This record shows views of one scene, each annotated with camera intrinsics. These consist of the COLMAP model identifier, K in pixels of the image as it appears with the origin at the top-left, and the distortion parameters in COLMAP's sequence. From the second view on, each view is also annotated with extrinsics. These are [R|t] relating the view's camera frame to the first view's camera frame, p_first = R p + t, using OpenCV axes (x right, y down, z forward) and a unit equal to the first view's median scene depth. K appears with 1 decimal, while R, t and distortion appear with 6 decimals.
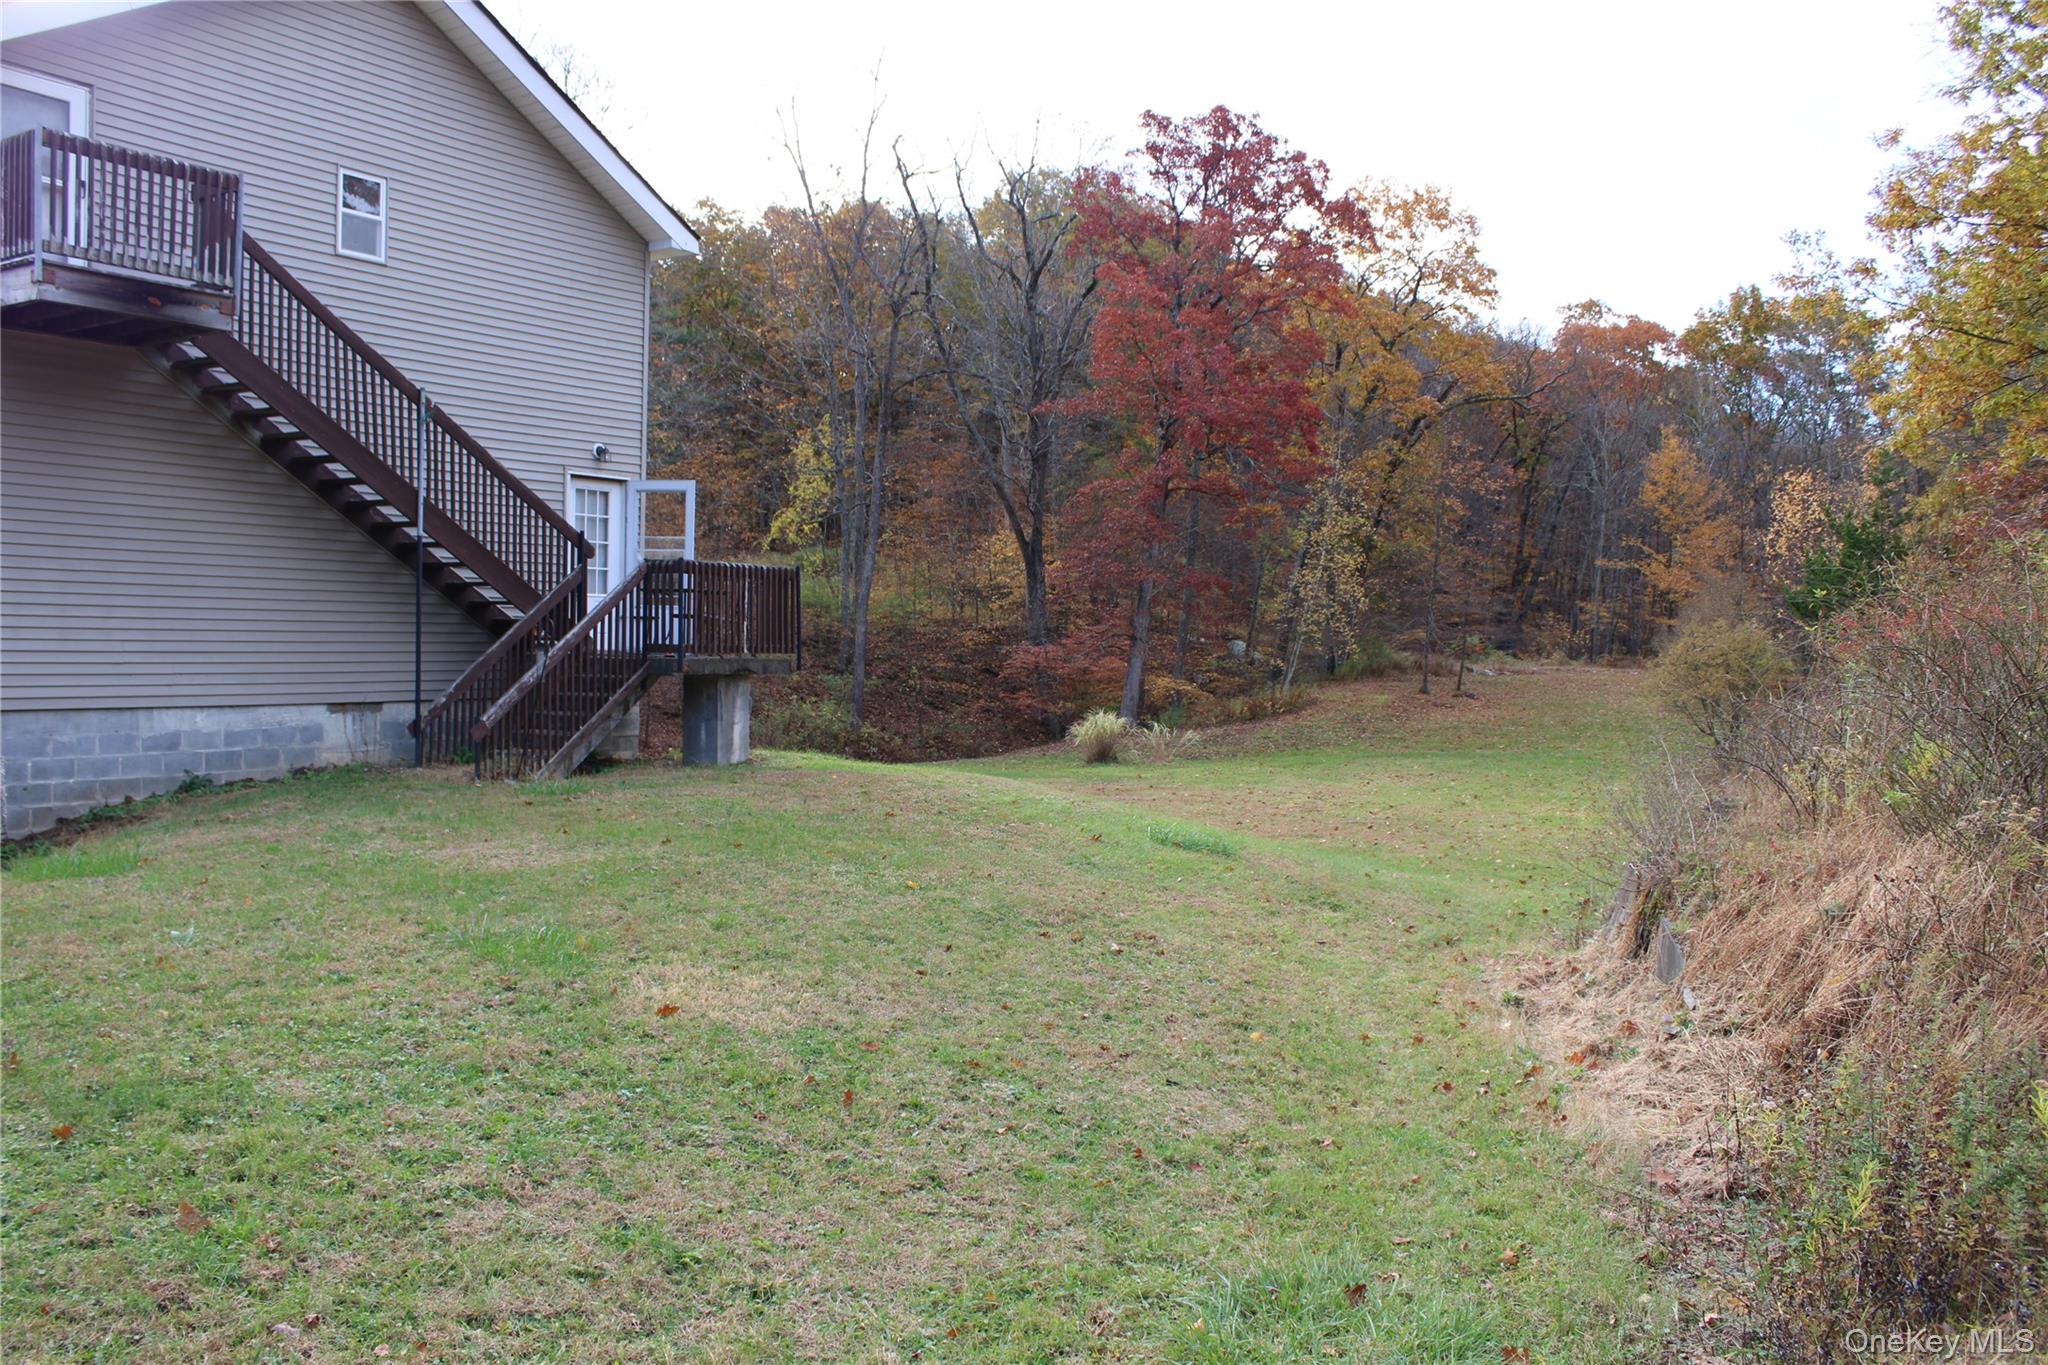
lens RADIAL K [[1703.8, 0, 987.3], [0, 1703.8, 703.5], [0, 0, 1]] dist [-0.170387, 0.153815]
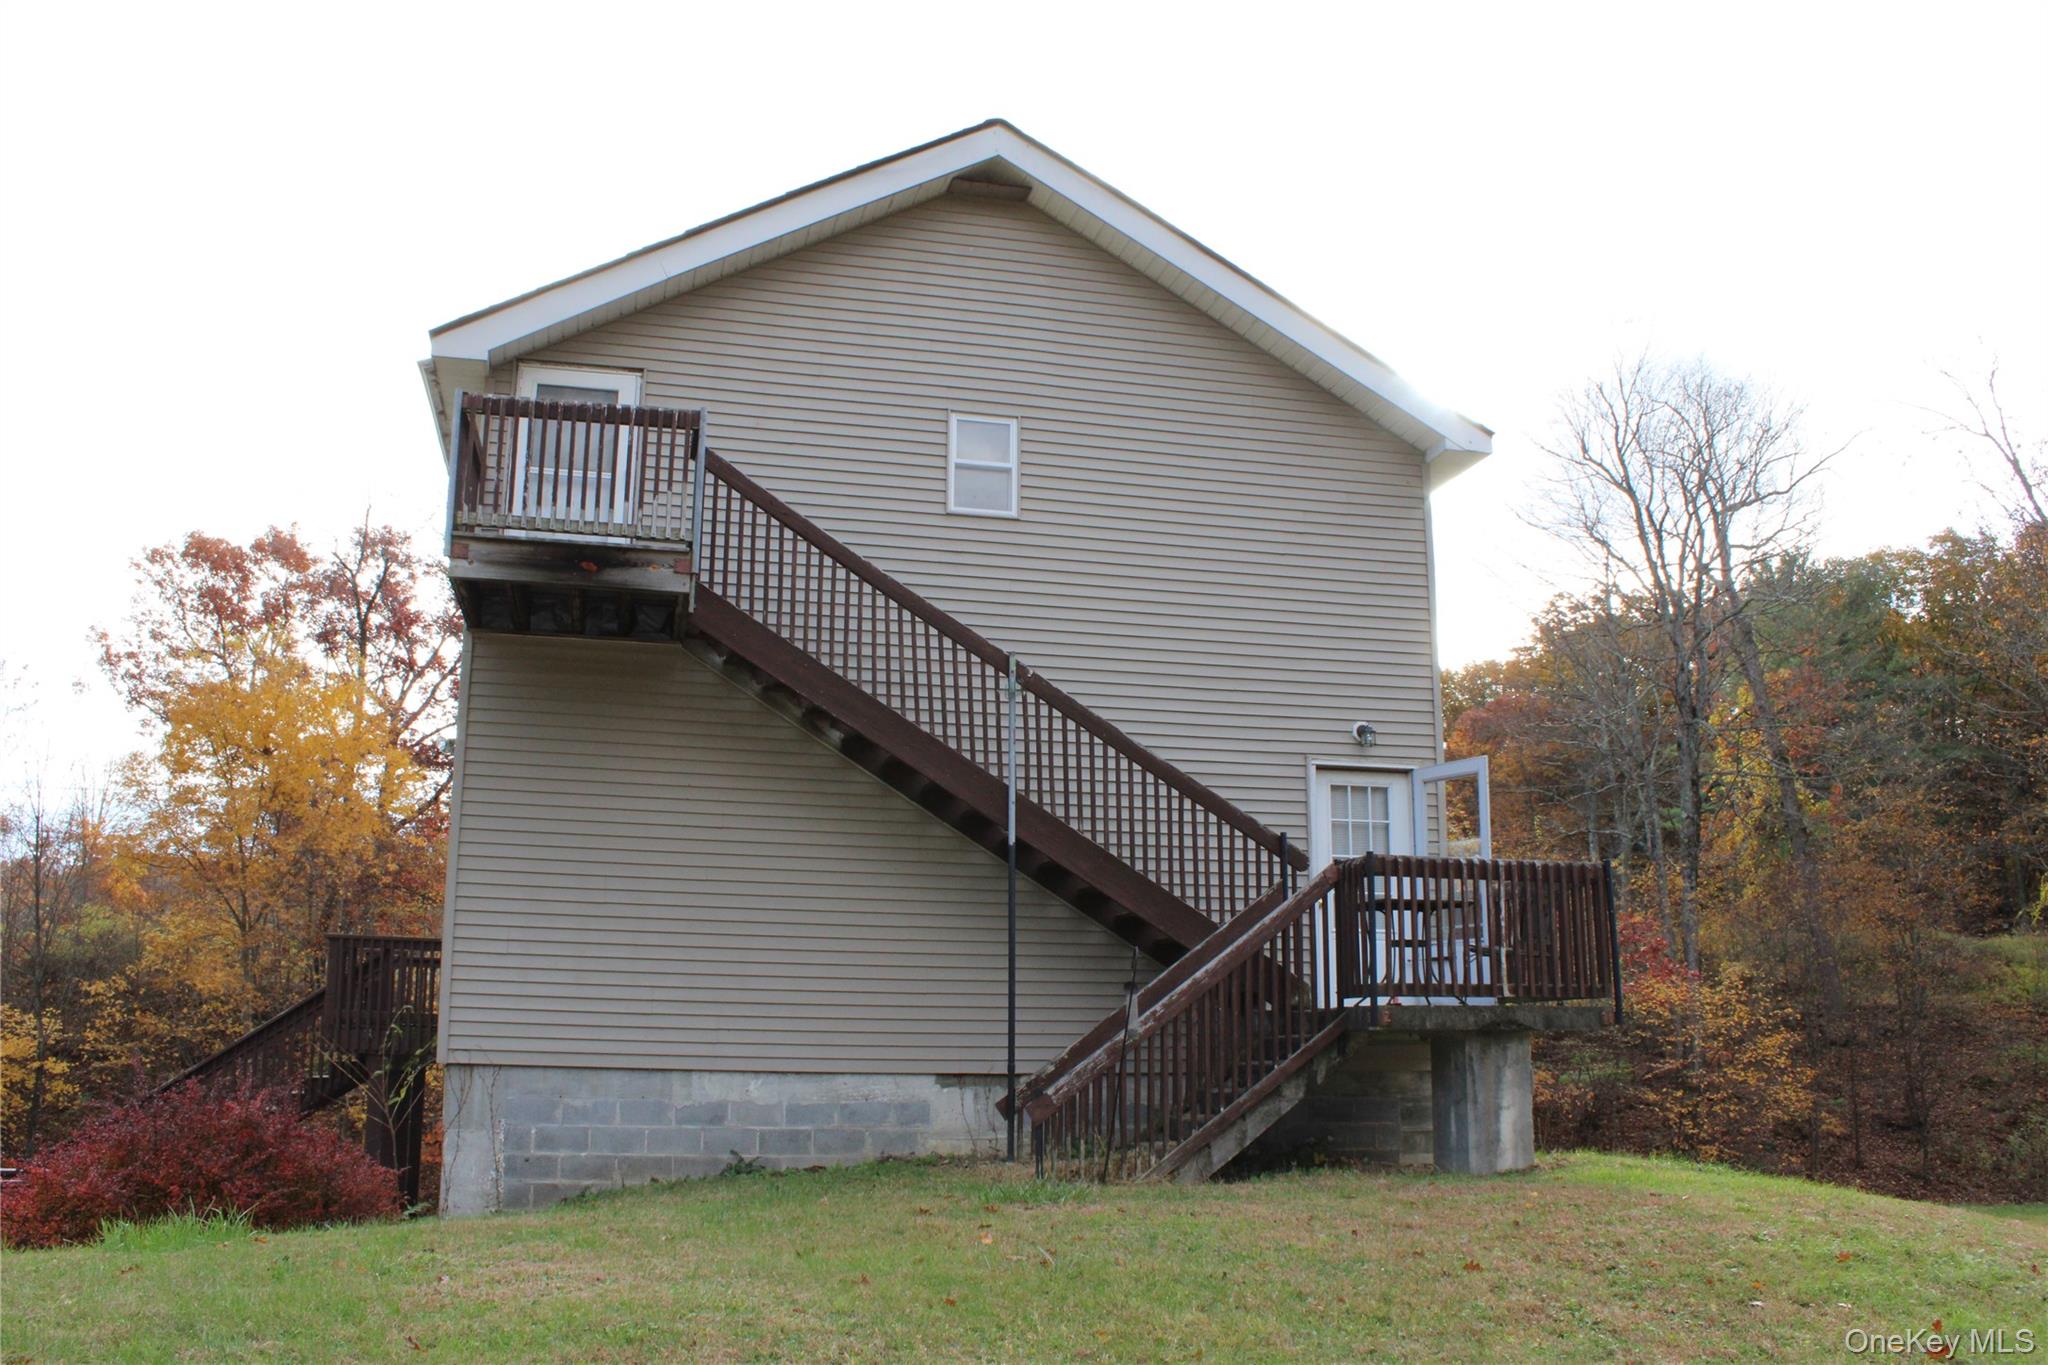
lens RADIAL K [[1698.1, 0, 993.9], [0, 1698.1, 689.3], [0, 0, 1]] dist [-0.177943, 0.156013]
pose [[0.730420, -0.153016, -0.665637, 0.047597], [-0.022320, 0.968713, -0.247180, 0.005544], [0.682634, 0.195402, 0.704151, 0.125068]]
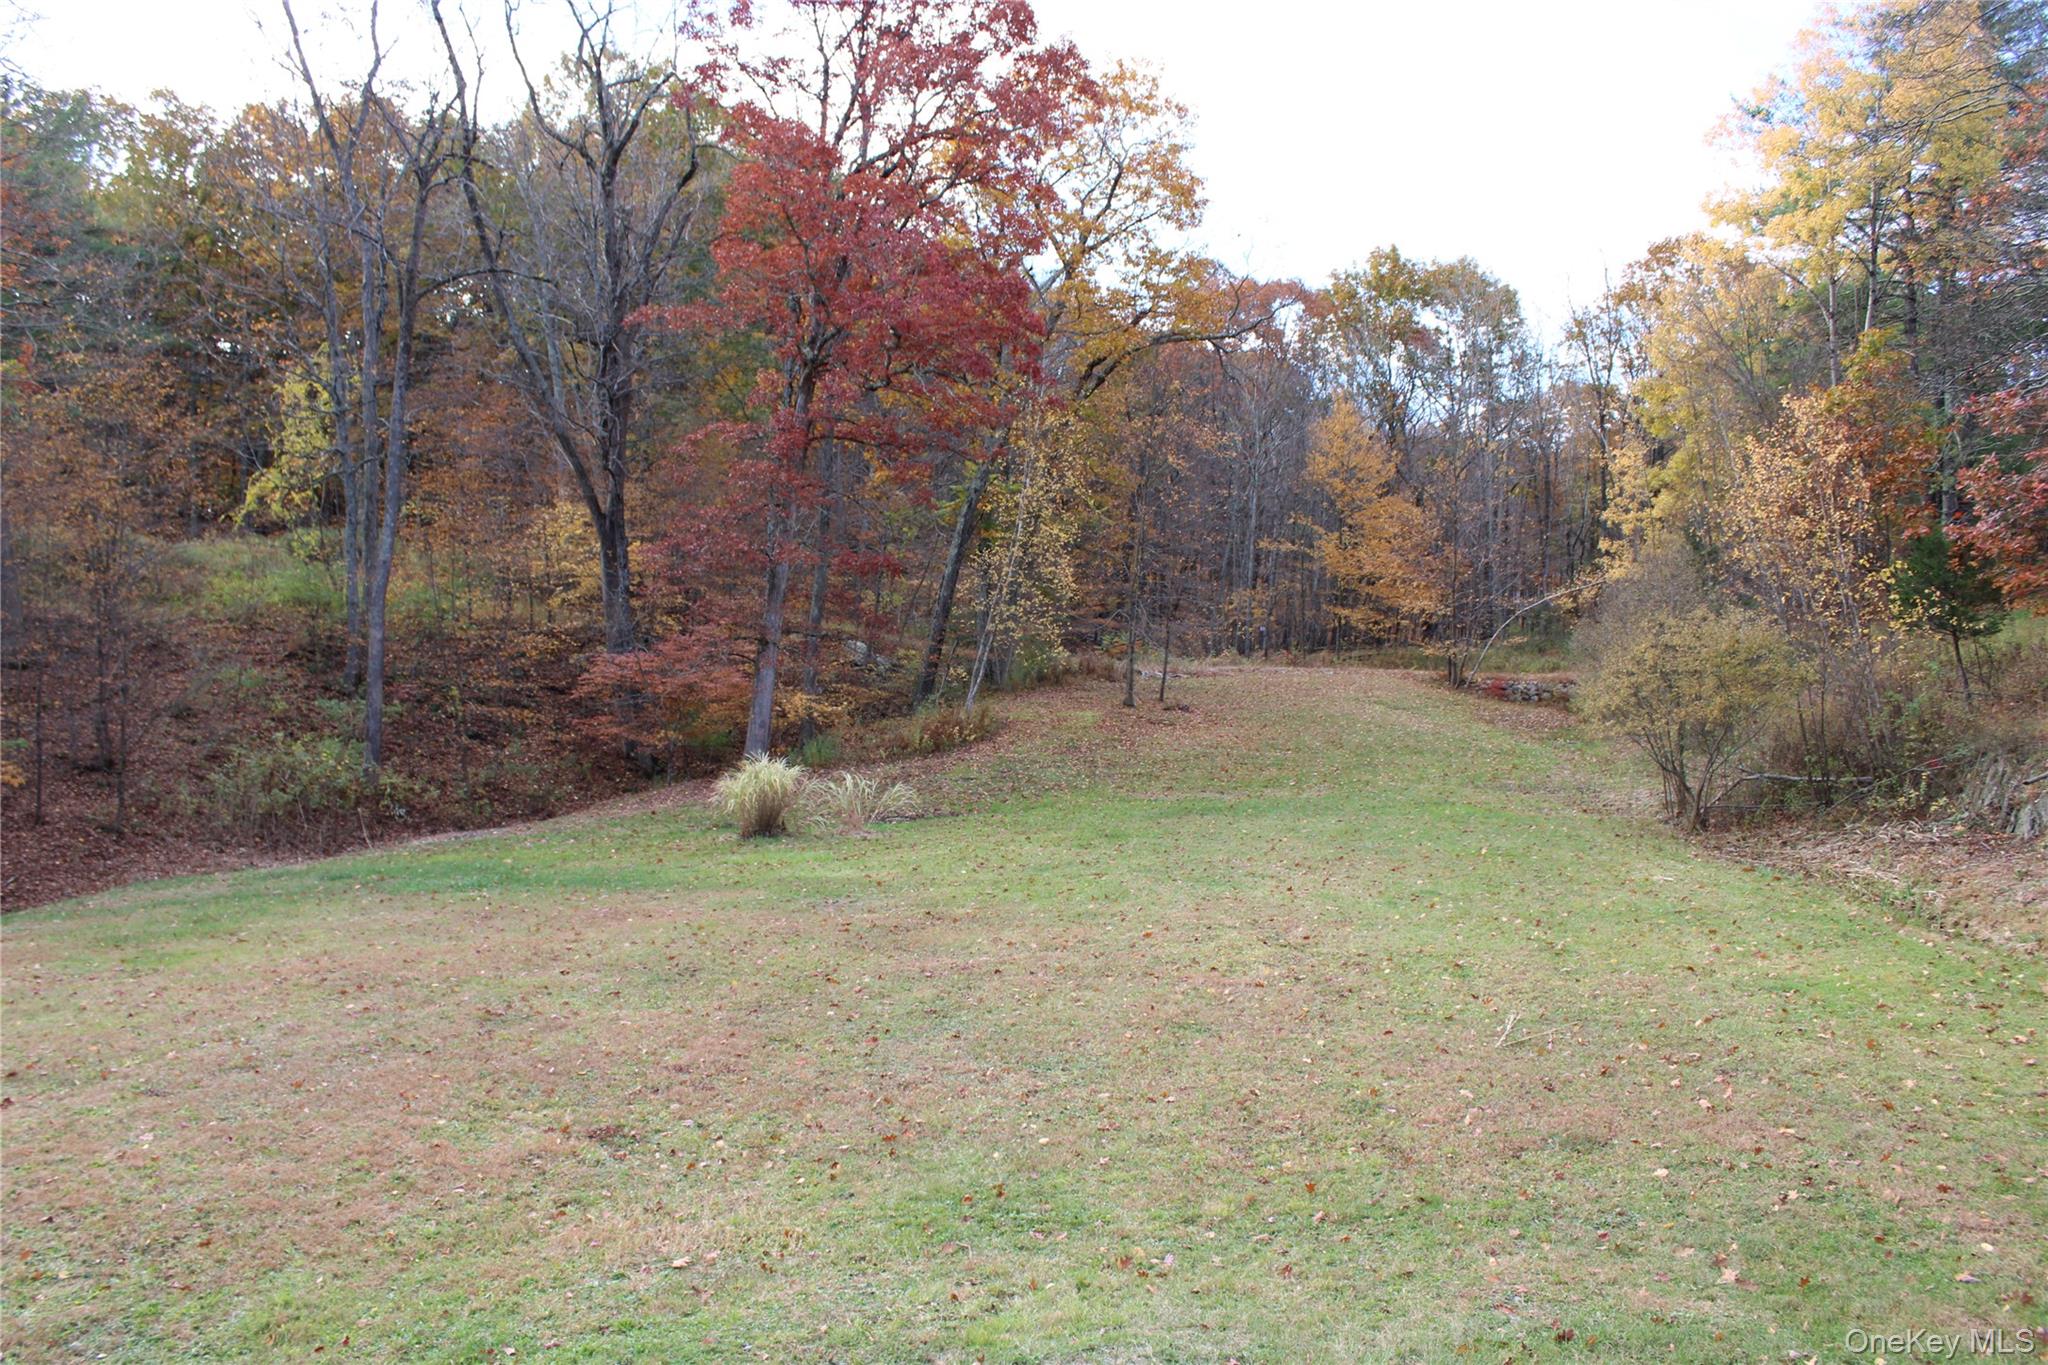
lens RADIAL K [[1703.8, 0, 994.4], [0, 1703.8, 702.7], [0, 0, 1]] dist [-0.171469, 0.160801]
pose [[0.960037, -0.022227, 0.278989, -0.024618], [0.021670, 0.999752, 0.005080, -0.015182], [-0.279032, 0.001168, 0.960281, 0.298616]]
